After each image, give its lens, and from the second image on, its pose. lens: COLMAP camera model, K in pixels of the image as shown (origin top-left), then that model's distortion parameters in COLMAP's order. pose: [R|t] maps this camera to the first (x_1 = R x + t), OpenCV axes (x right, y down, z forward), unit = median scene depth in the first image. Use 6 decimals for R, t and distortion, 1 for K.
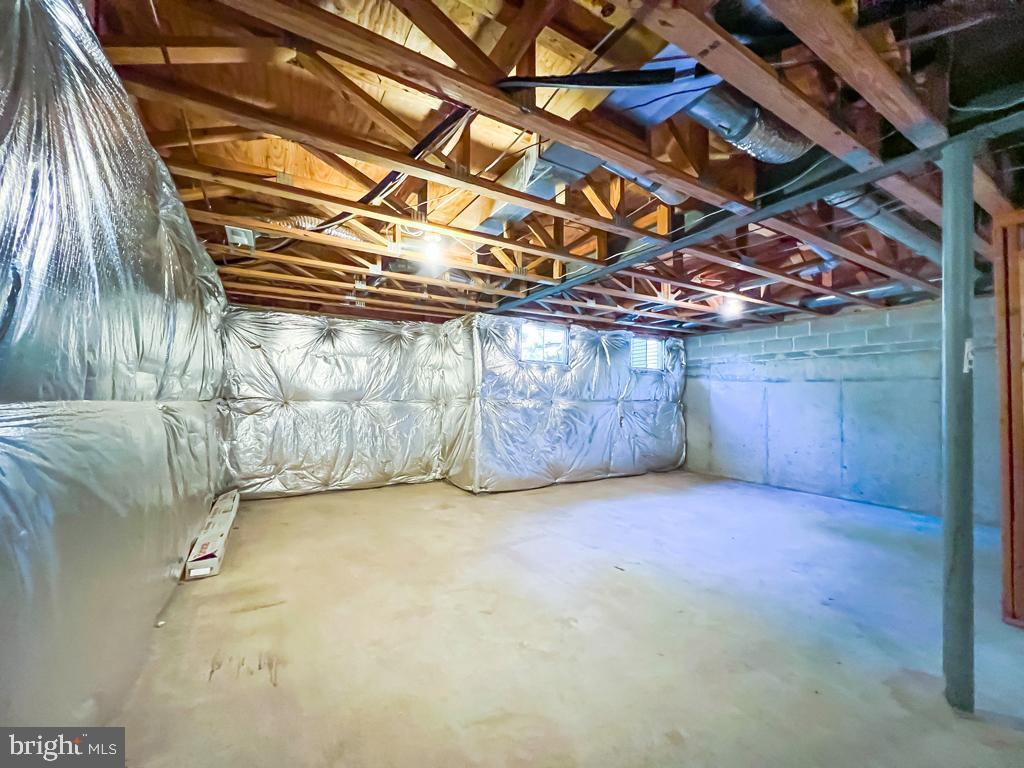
lens RADIAL K [[402.4, 0, 501.8], [0, 402.4, 383.5], [0, 0, 1]] dist [-0.001016, -0.000189]
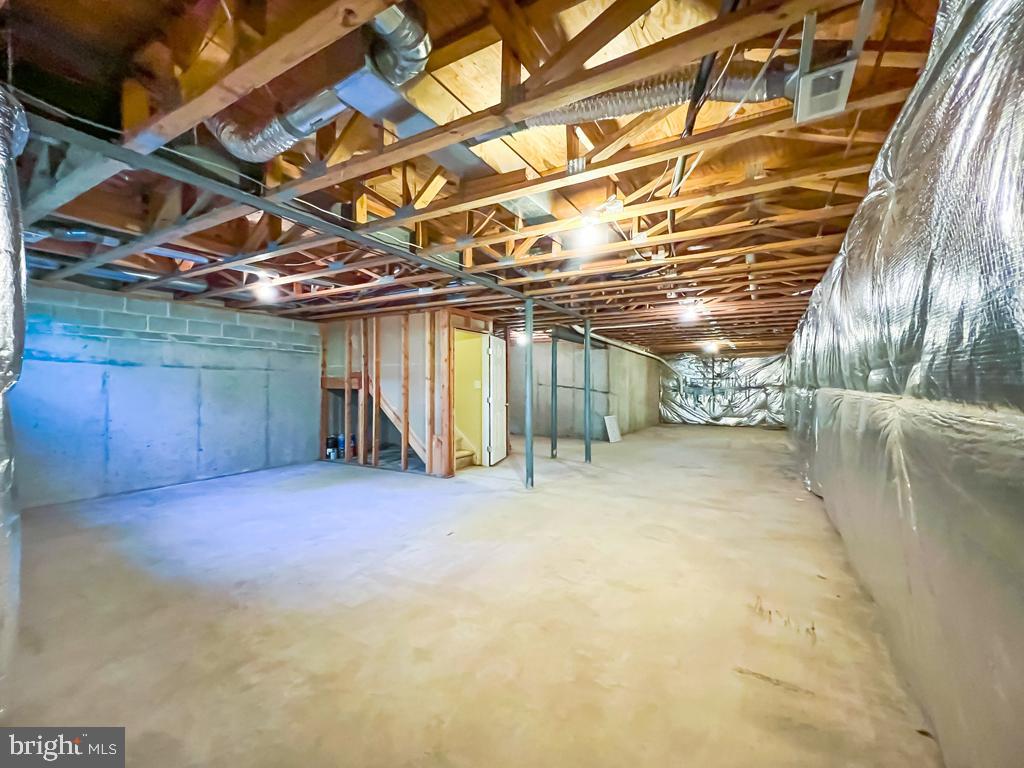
lens RADIAL K [[402.4, 0, 501.8], [0, 402.4, 383.5], [0, 0, 1]] dist [-0.001016, -0.000189]
pose [[-0.438071, -0.005680, 0.898922, -0.475195], [-0.032553, 0.999424, -0.009550, 0.019390], [-0.898351, -0.033446, -0.438004, 0.812228]]
